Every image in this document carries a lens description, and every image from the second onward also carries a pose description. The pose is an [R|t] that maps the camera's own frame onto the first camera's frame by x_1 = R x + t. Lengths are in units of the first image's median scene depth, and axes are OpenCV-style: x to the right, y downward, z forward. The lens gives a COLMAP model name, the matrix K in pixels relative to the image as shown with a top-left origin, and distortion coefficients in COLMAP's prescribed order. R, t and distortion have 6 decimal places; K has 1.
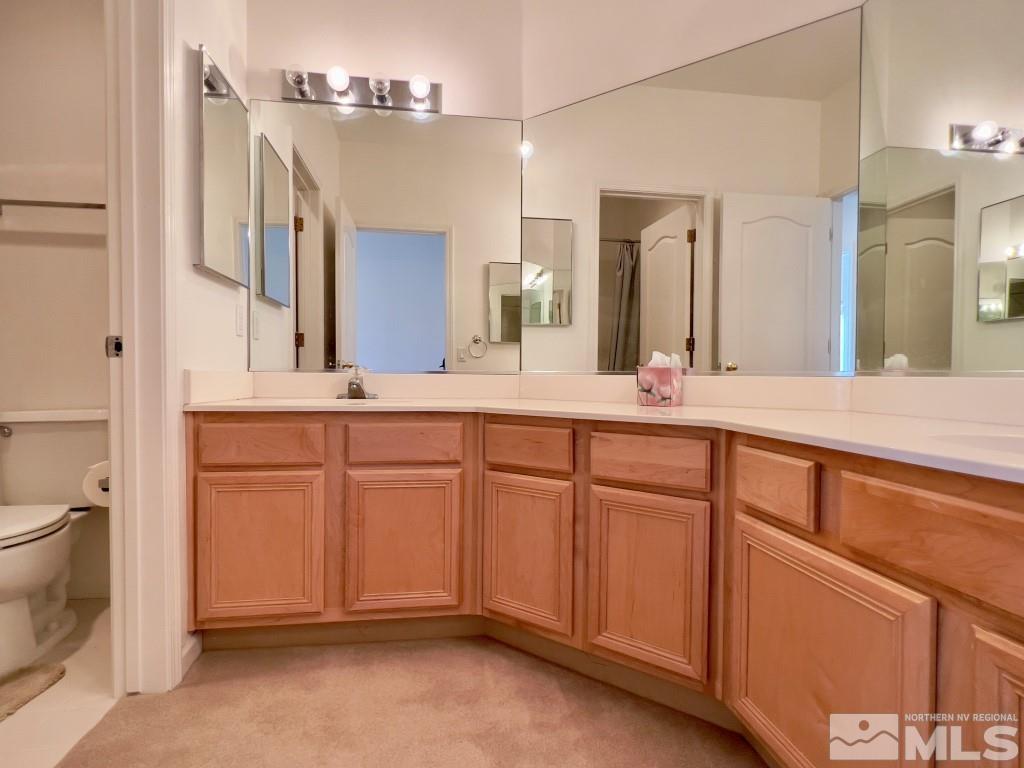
lens RADIAL K [[531.8, 0, 512.0], [0, 531.8, 384.0], [0, 0, 1]] dist [-0.004026, 0.000278]
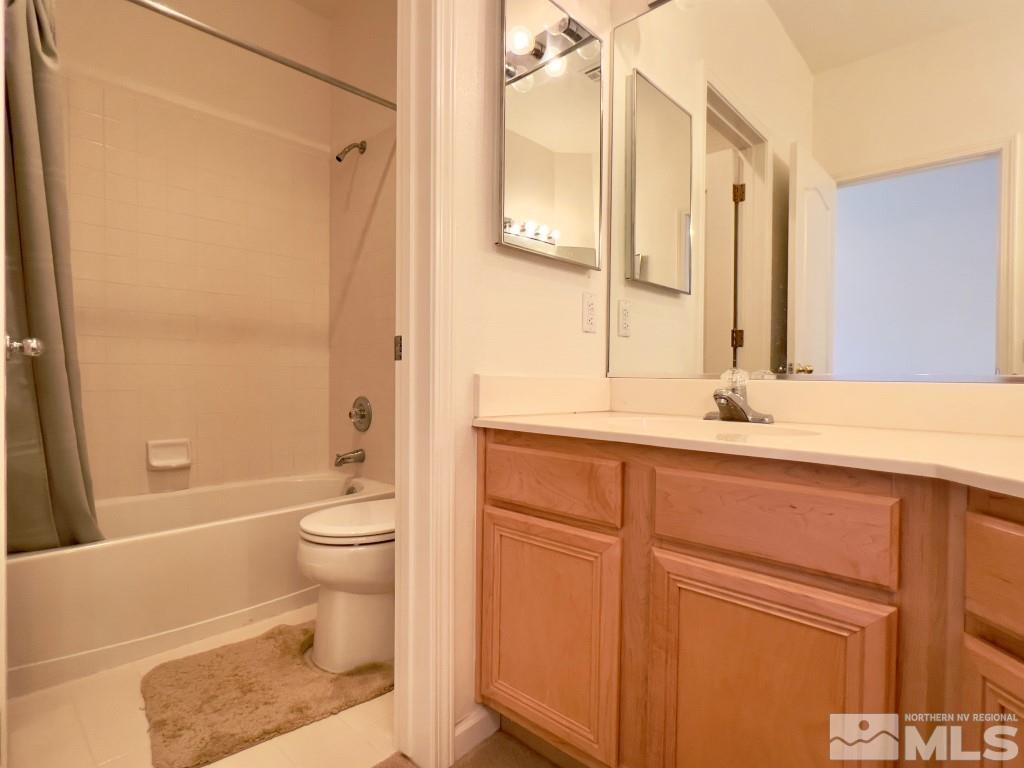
lens RADIAL K [[531.8, 0, 512.0], [0, 531.8, 384.0], [0, 0, 1]] dist [-0.004026, 0.000278]
pose [[0.606903, 0.007531, -0.794740, 0.052268], [-0.019520, 0.999795, -0.005432, -0.008476], [0.794536, 0.018809, 0.606925, 0.510227]]
